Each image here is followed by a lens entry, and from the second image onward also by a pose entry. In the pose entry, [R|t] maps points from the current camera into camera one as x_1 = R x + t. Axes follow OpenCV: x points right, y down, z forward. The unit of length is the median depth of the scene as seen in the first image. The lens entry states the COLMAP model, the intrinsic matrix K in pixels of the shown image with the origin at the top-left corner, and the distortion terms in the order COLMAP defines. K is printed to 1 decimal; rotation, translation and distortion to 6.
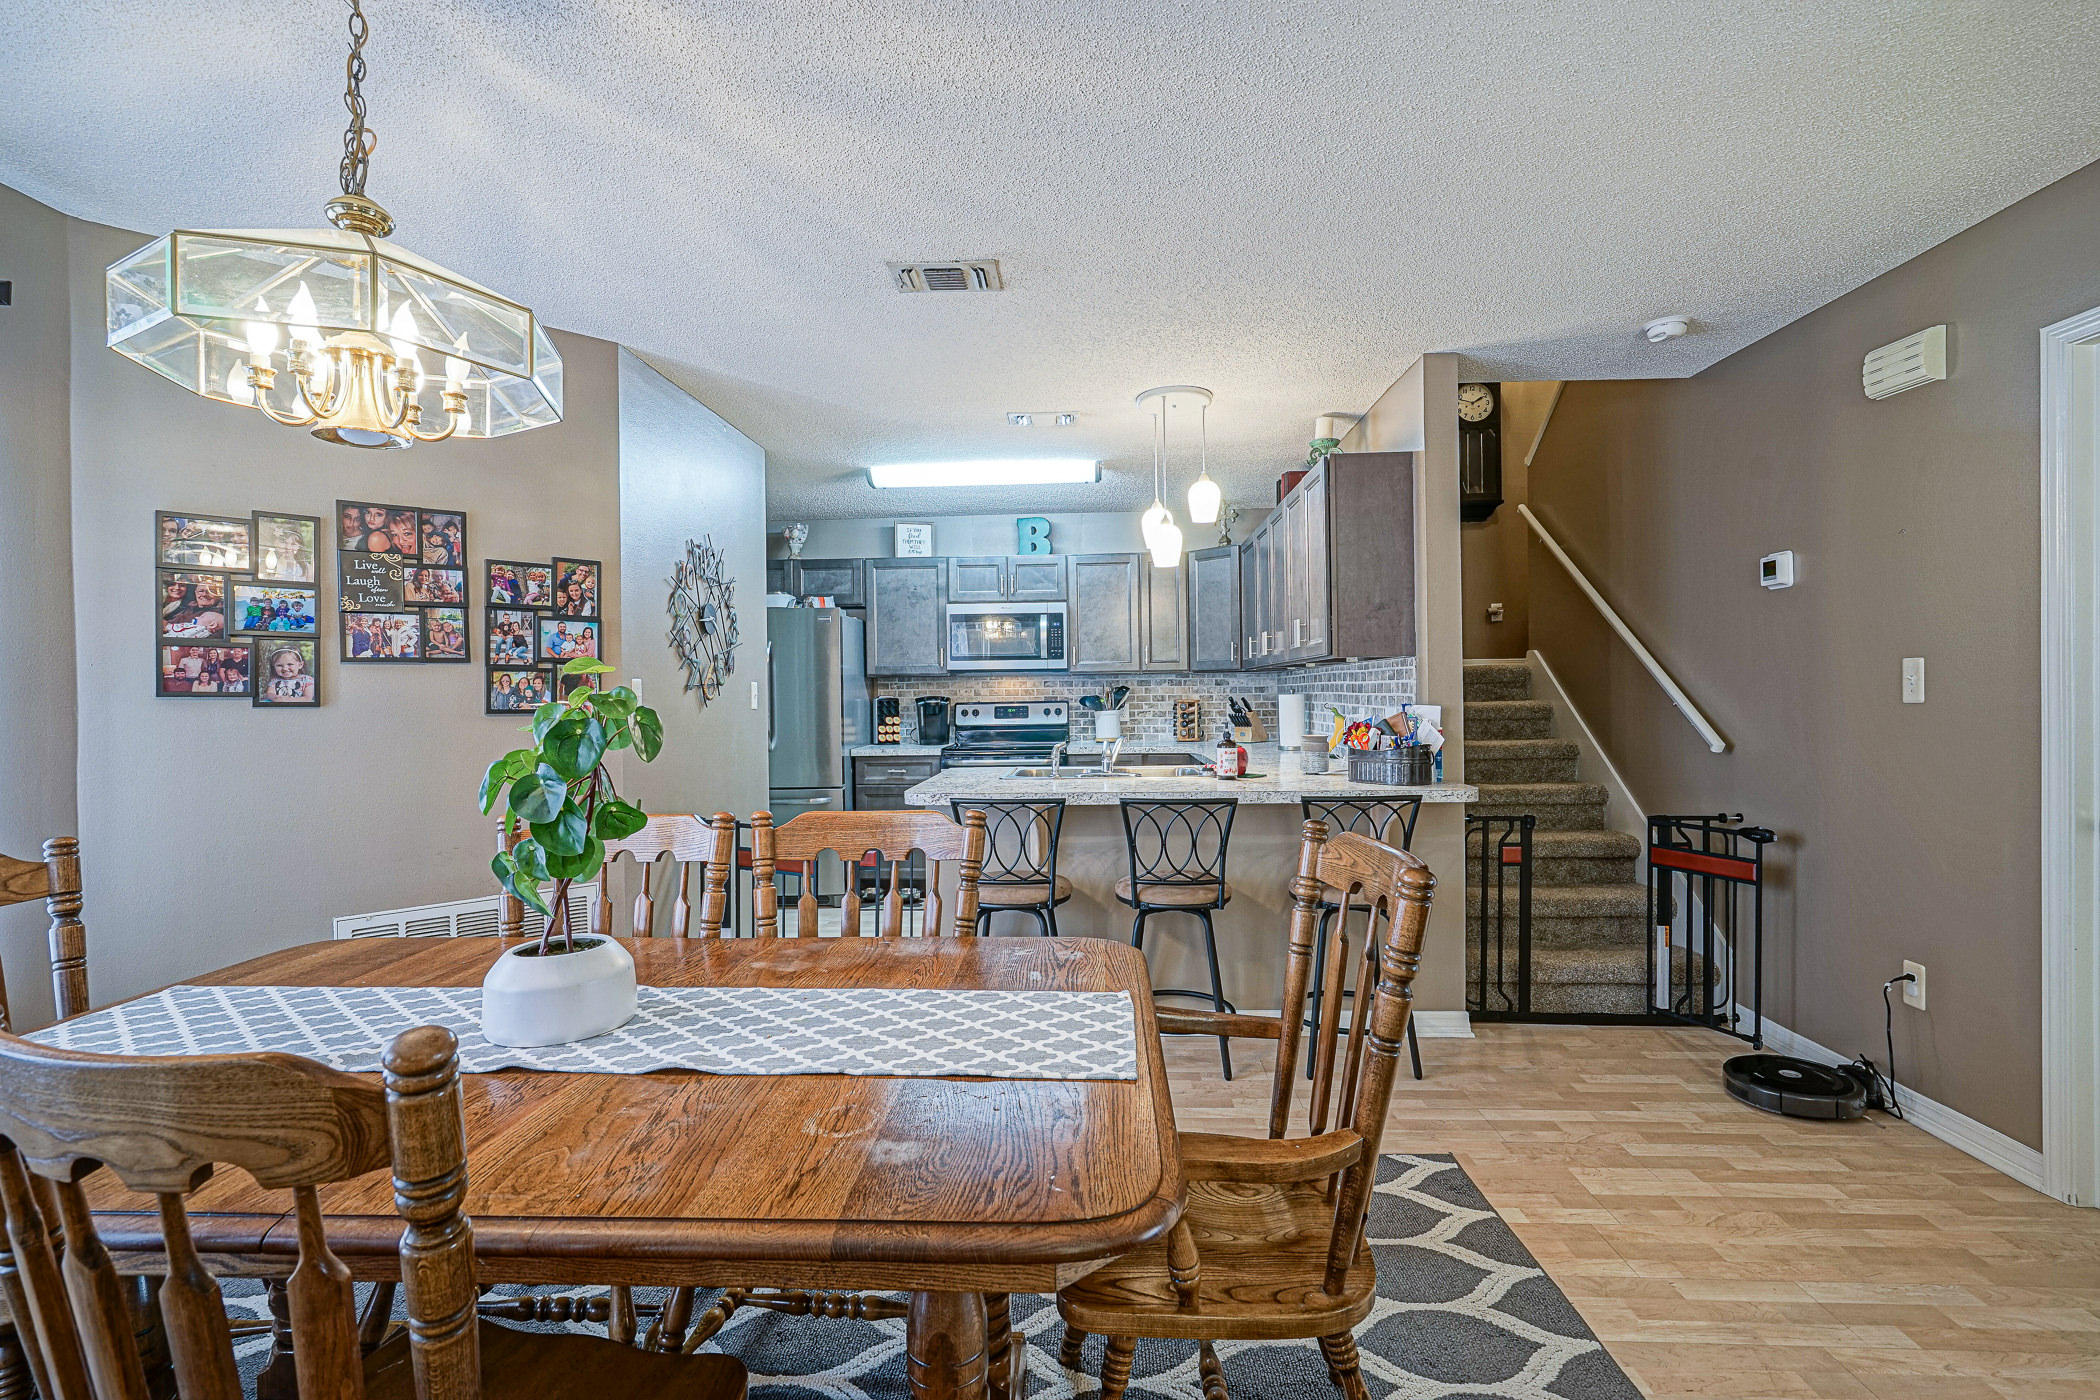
lens RADIAL K [[948.2, 0, 1050.0], [0, 948.2, 700.0], [0, 0, 1]] dist [-0.005057, 0.002988]
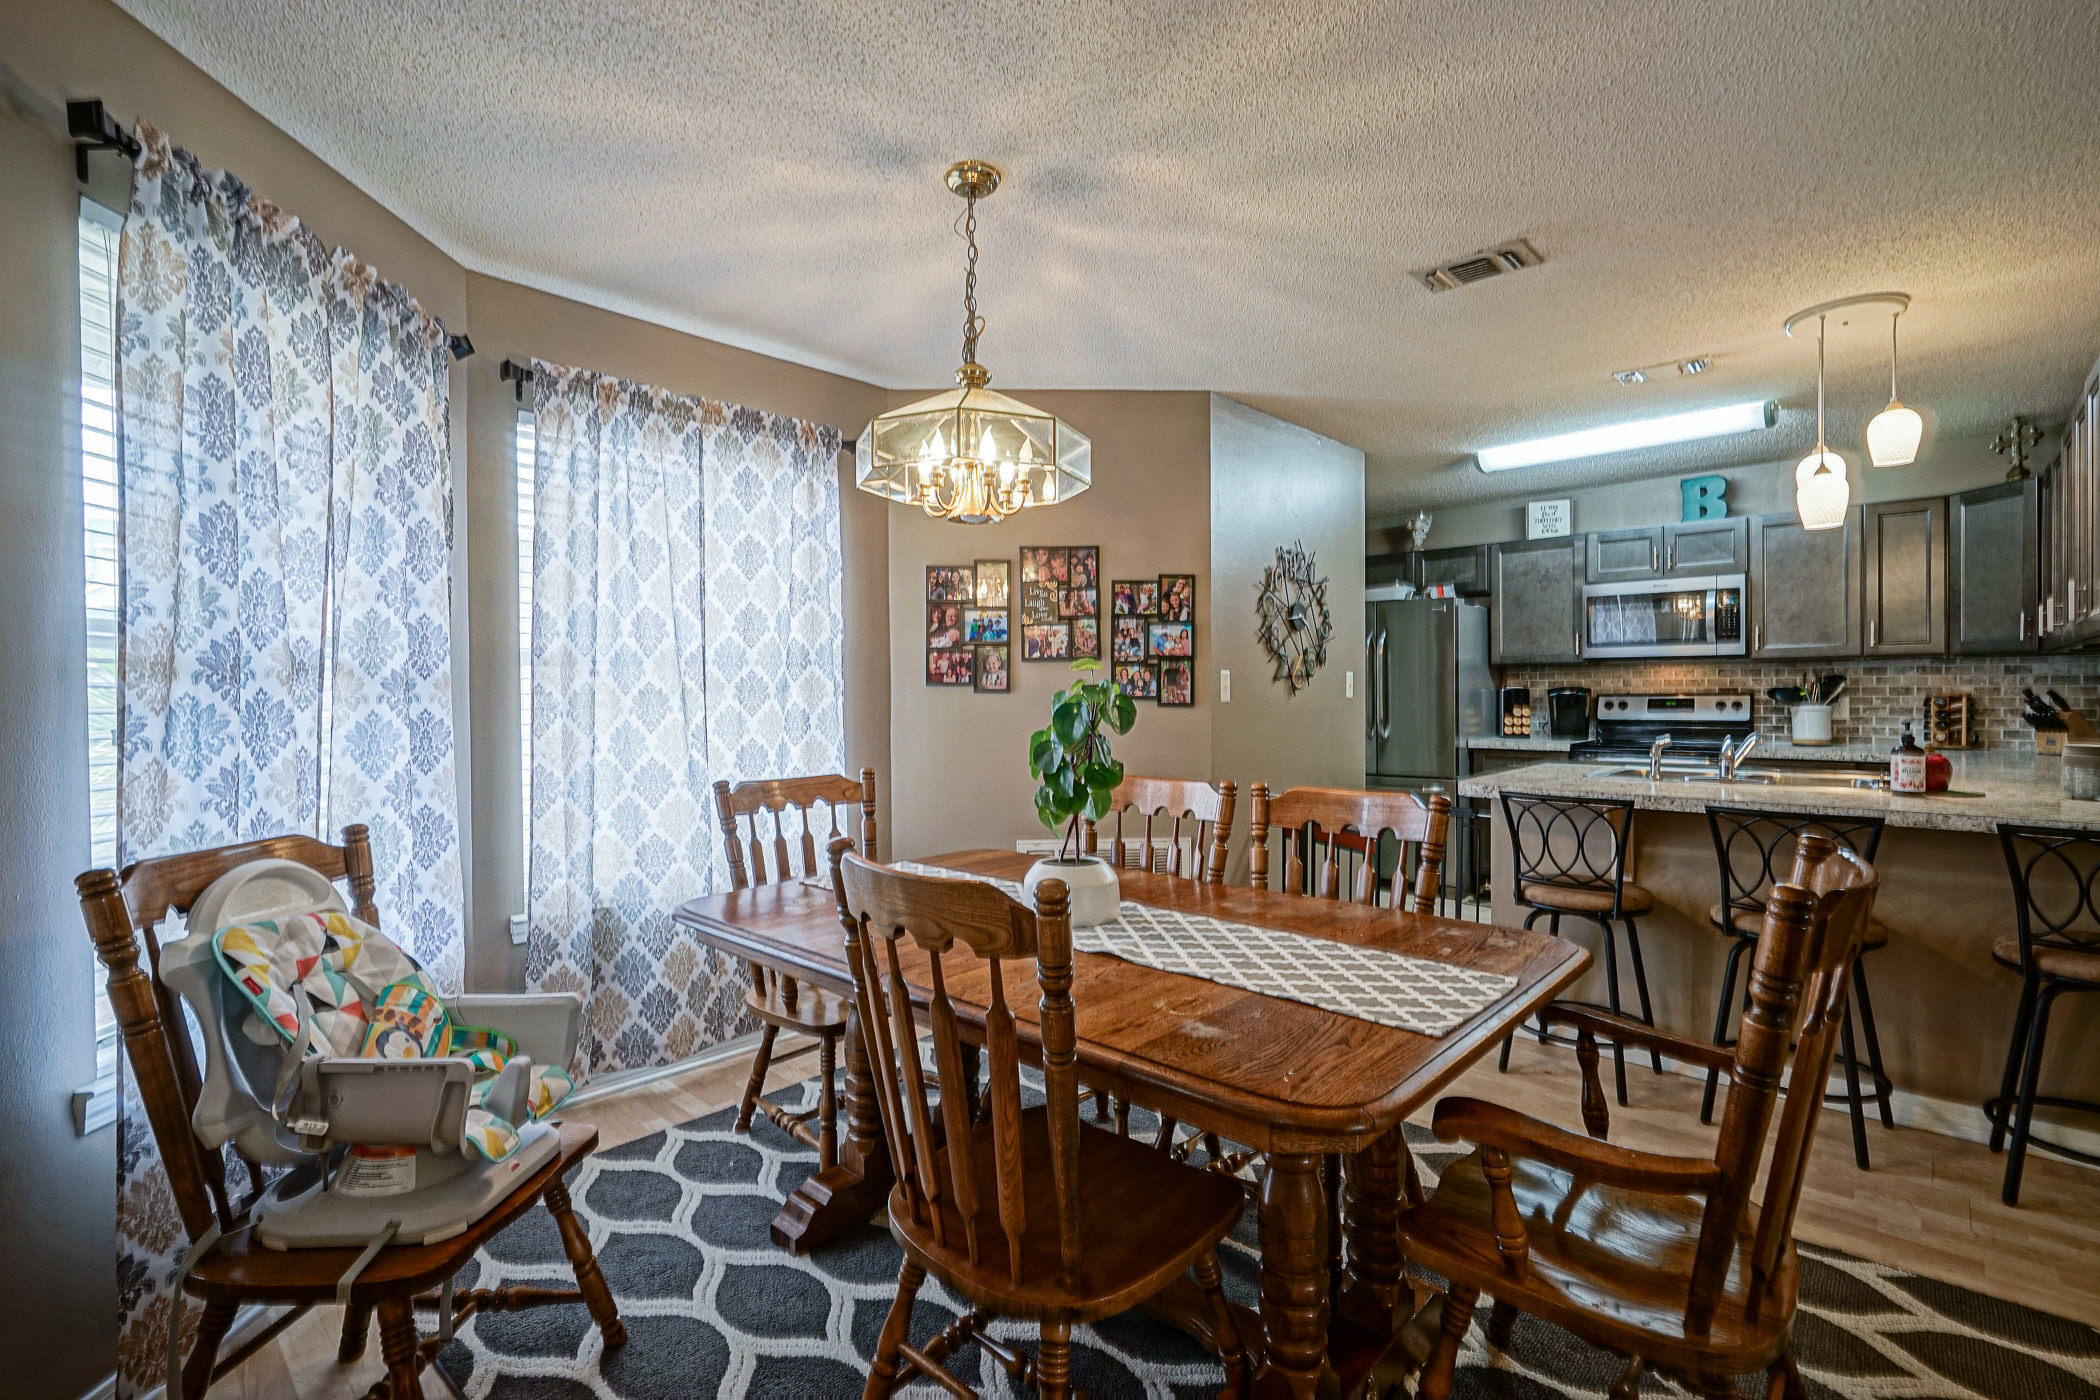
lens RADIAL K [[948.2, 0, 1050.0], [0, 948.2, 700.0], [0, 0, 1]] dist [-0.005057, 0.002988]
pose [[0.763149, 0.013272, -0.646086, 0.180893], [-0.005782, 0.999889, 0.013711, -0.001137], [0.646196, -0.006728, 0.763141, -0.050589]]
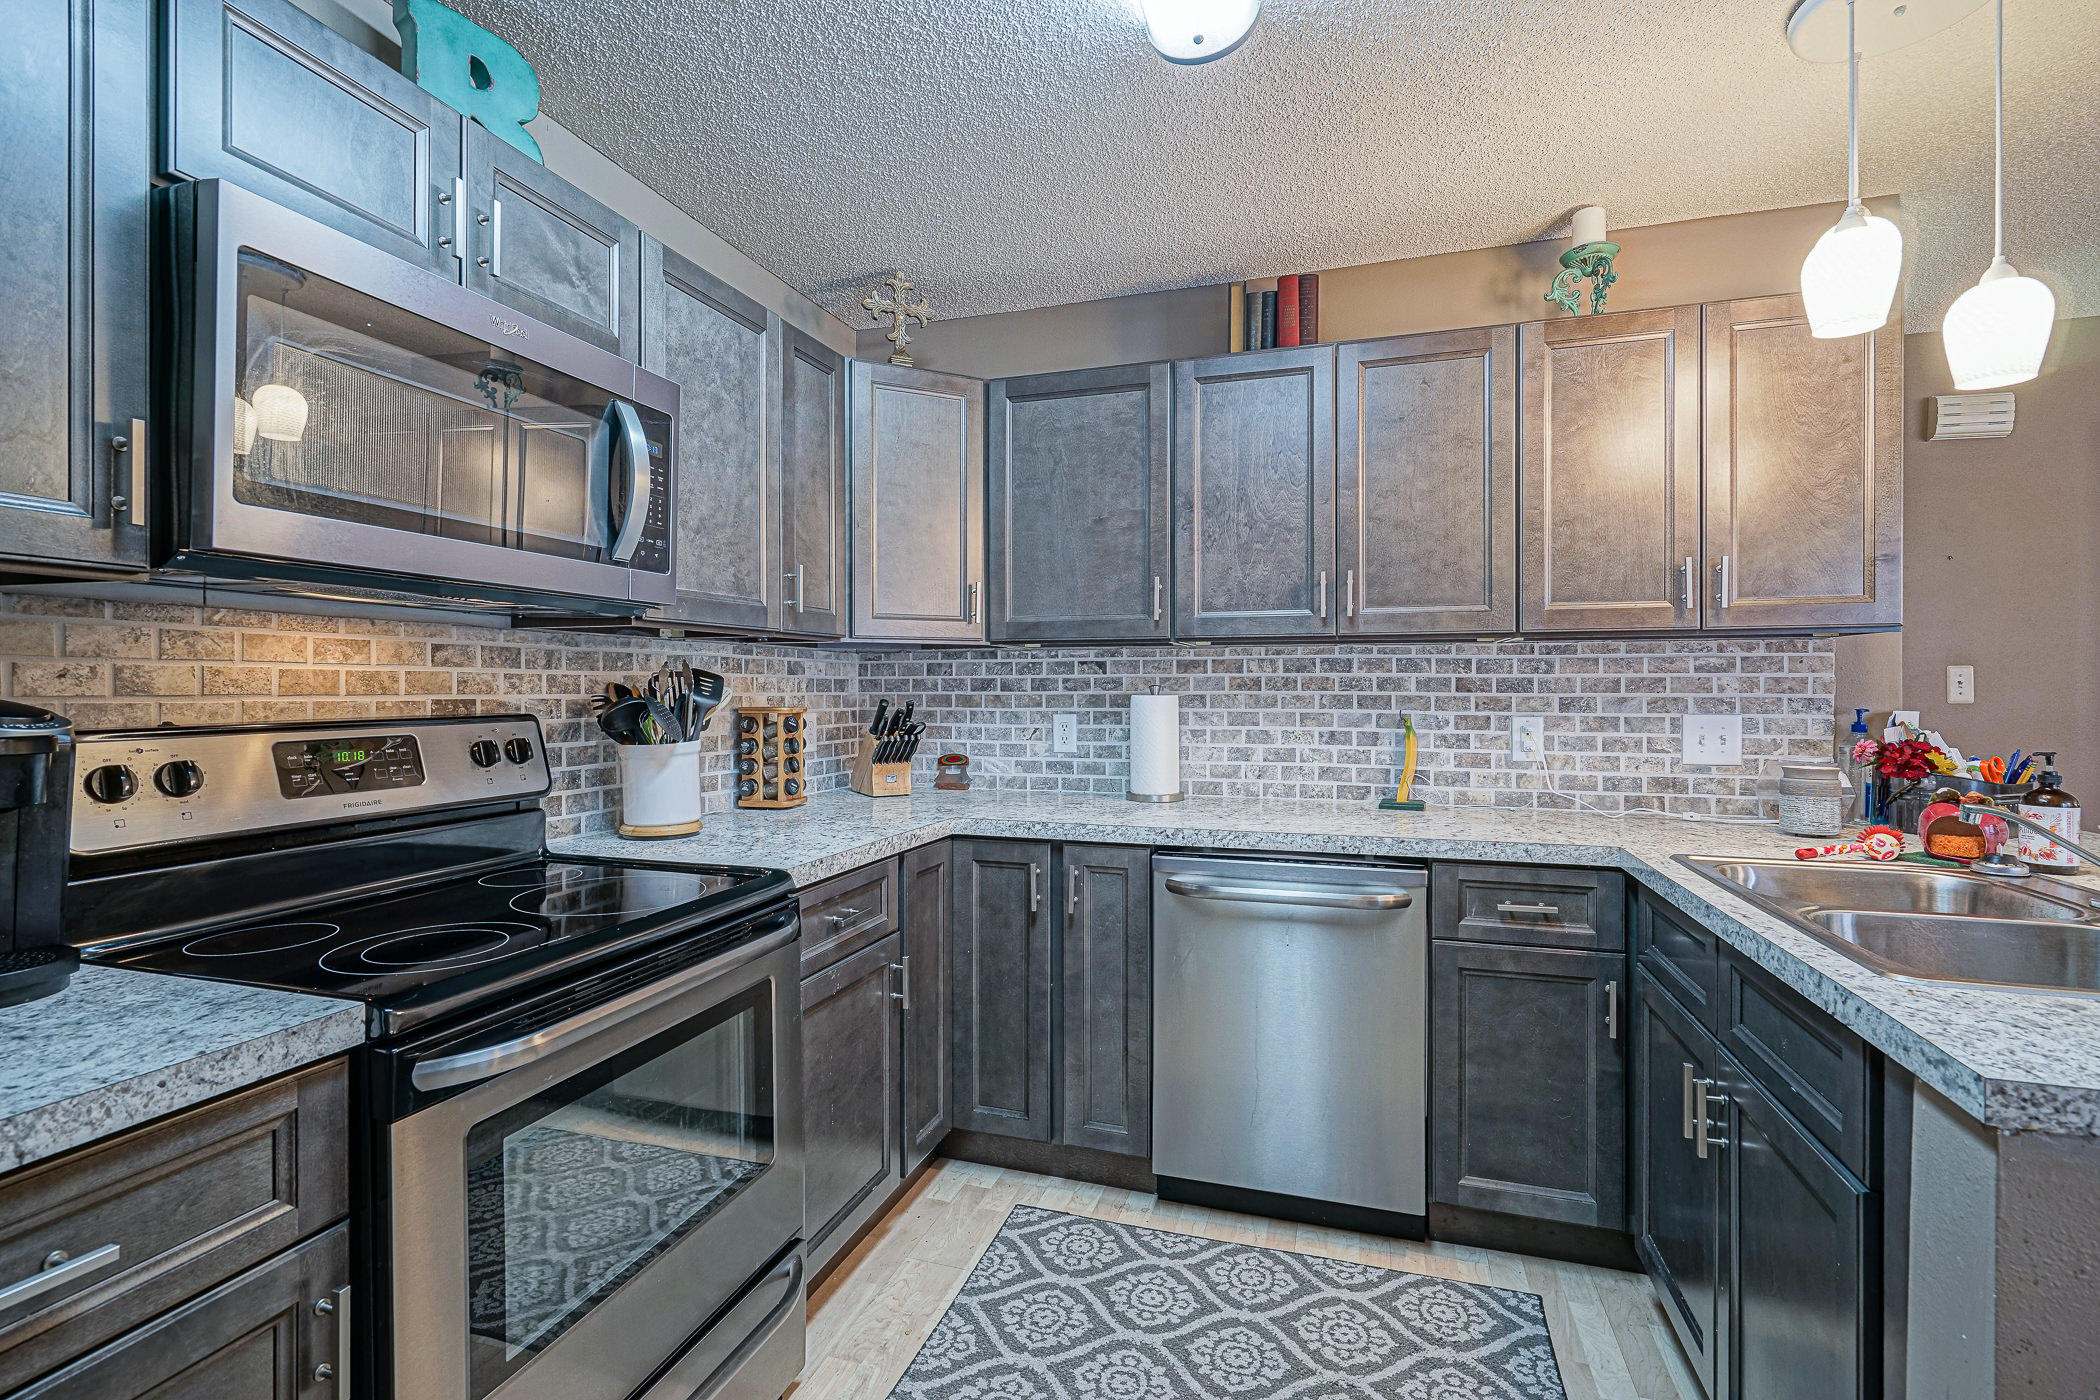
lens RADIAL K [[962.7, 0, 1045.2], [0, 962.7, 683.4], [0, 0, 1]] dist [-0.001790, 0.001369]
pose [[0.265383, 0.014643, 0.964032, -0.488288], [0.003895, 0.999860, -0.016259, -0.006494], [-0.964135, 0.008070, 0.265289, 1.633142]]
